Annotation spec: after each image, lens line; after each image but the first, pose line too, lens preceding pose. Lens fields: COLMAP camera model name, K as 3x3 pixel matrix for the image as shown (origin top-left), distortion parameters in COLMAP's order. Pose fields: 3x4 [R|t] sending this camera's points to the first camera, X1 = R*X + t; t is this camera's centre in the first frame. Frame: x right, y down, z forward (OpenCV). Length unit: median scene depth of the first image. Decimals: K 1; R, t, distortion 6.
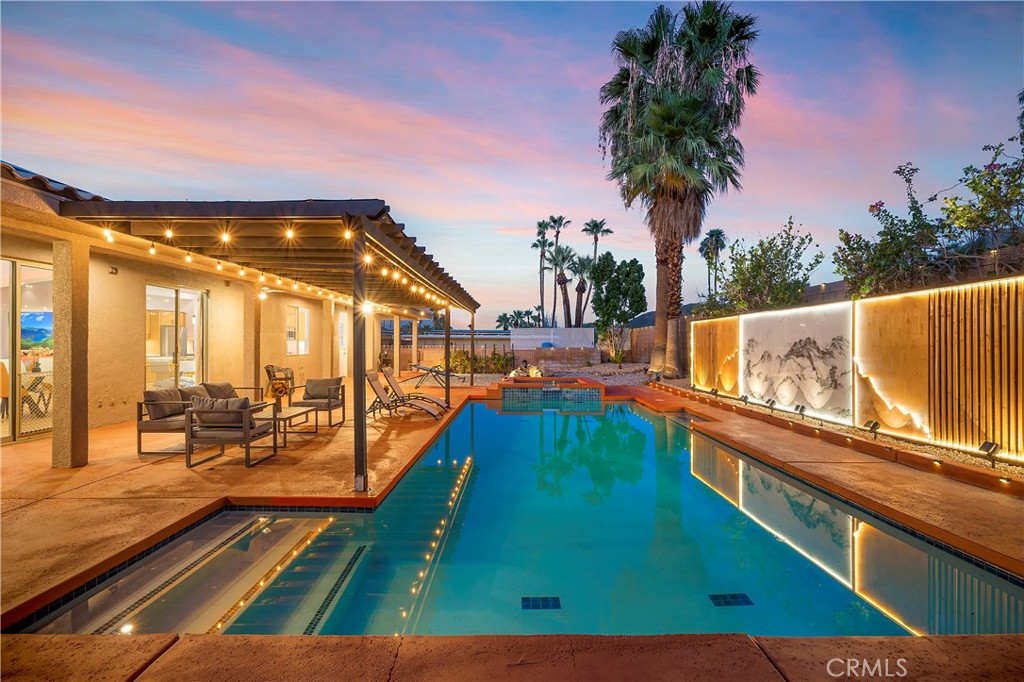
lens RADIAL K [[476.1, 0, 502.9], [0, 476.1, 338.0], [0, 0, 1]] dist [-0.004125, -0.001724]
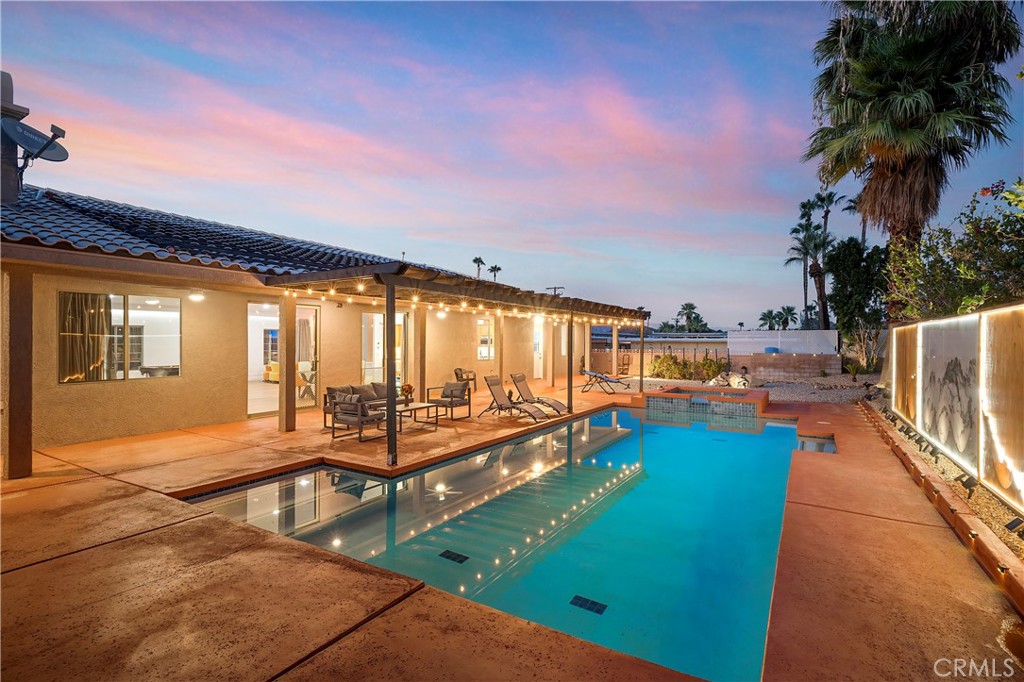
lens RADIAL K [[476.1, 0, 504.0], [0, 476.1, 342.4], [0, 0, 1]] dist [-0.004125, -0.001724]
pose [[0.855936, 0.002027, -0.517078, 0.317233], [0.004040, 0.999936, 0.010608, -0.028145], [0.517066, -0.011169, 0.855872, -0.022178]]
